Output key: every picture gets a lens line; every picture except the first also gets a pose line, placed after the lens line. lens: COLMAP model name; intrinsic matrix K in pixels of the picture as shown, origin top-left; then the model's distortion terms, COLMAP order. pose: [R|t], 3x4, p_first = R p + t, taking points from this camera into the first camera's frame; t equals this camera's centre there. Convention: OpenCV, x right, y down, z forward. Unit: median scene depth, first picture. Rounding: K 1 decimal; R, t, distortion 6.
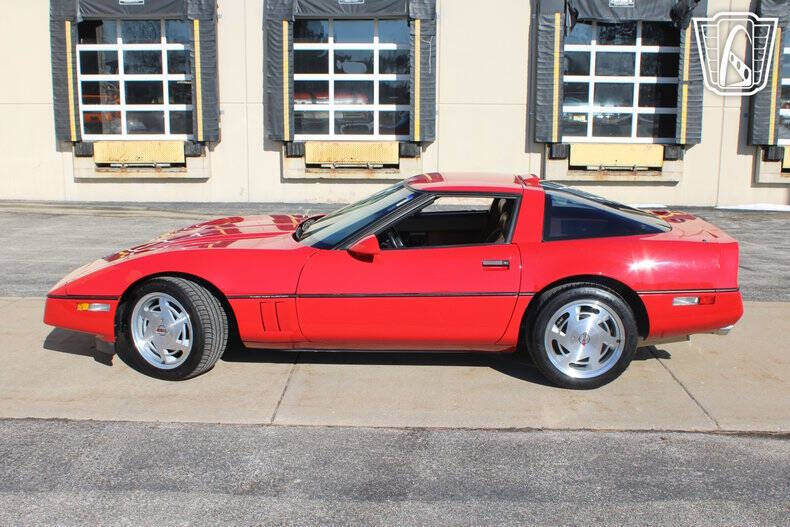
lens RADIAL K [[854.2, 0, 395.0], [0, 854.2, 263.5], [0, 0, 1]] dist [-0.065394, 0.000992]
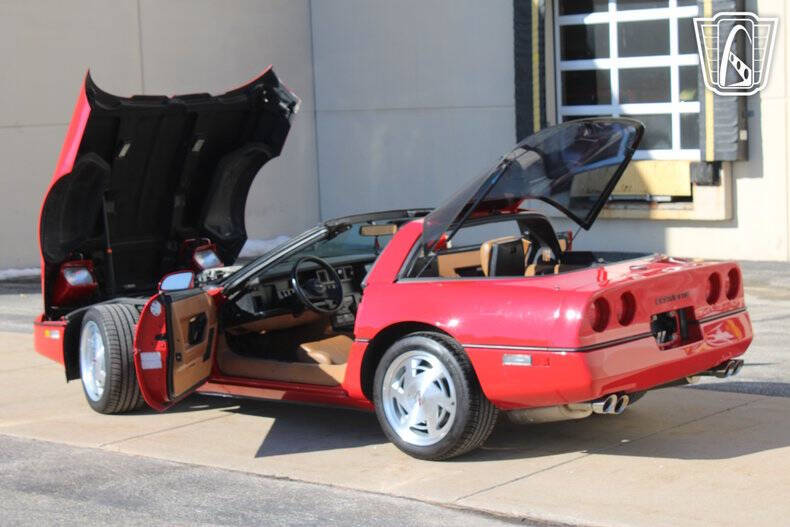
lens RADIAL K [[1650.9, 0, 395.0], [0, 1650.9, 263.5], [0, 0, 1]] dist [-0.064150, 0.301621]
pose [[0.795873, 0.023982, -0.604988, 0.314232], [-0.071067, 0.996008, -0.054008, 0.012097], [0.601278, 0.085978, 0.794401, -0.086241]]
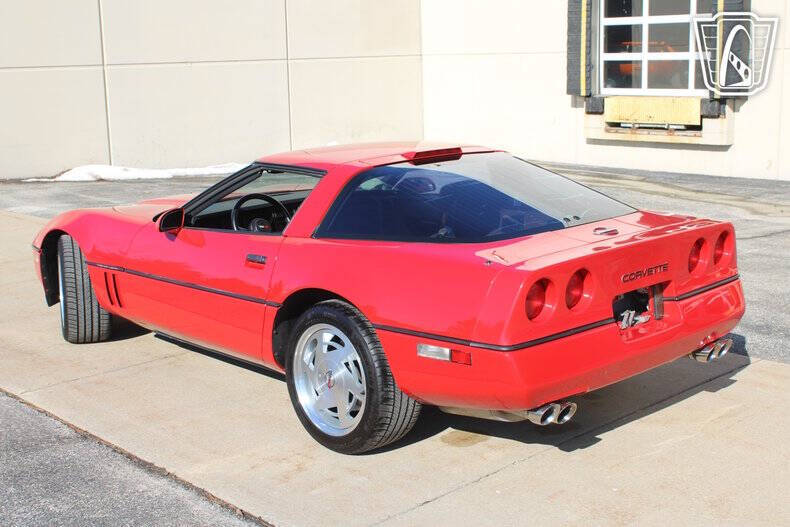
lens RADIAL K [[1034.9, 0, 395.0], [0, 1034.9, 263.5], [0, 0, 1]] dist [-0.054697, -0.025429]
pose [[0.721016, 0.115688, -0.683193, 0.220447], [-0.104067, 0.992860, 0.058297, -0.016425], [0.685059, 0.029065, 0.727907, 0.108566]]
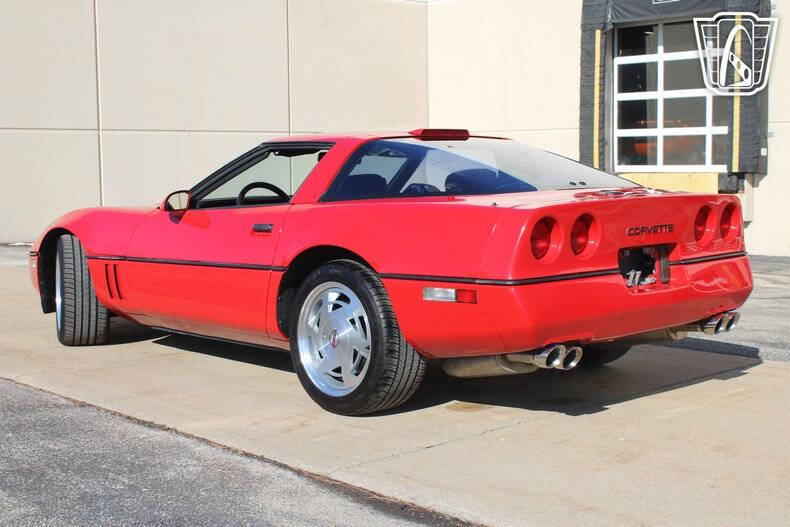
lens RADIAL K [[1108.2, 0, 395.0], [0, 1108.2, 263.5], [0, 0, 1]] dist [-0.063224, -0.021822]
pose [[0.718359, 0.053829, -0.693587, 0.233888], [-0.118614, 0.991880, -0.045871, 0.016689], [0.685486, 0.115221, 0.718911, 0.098530]]
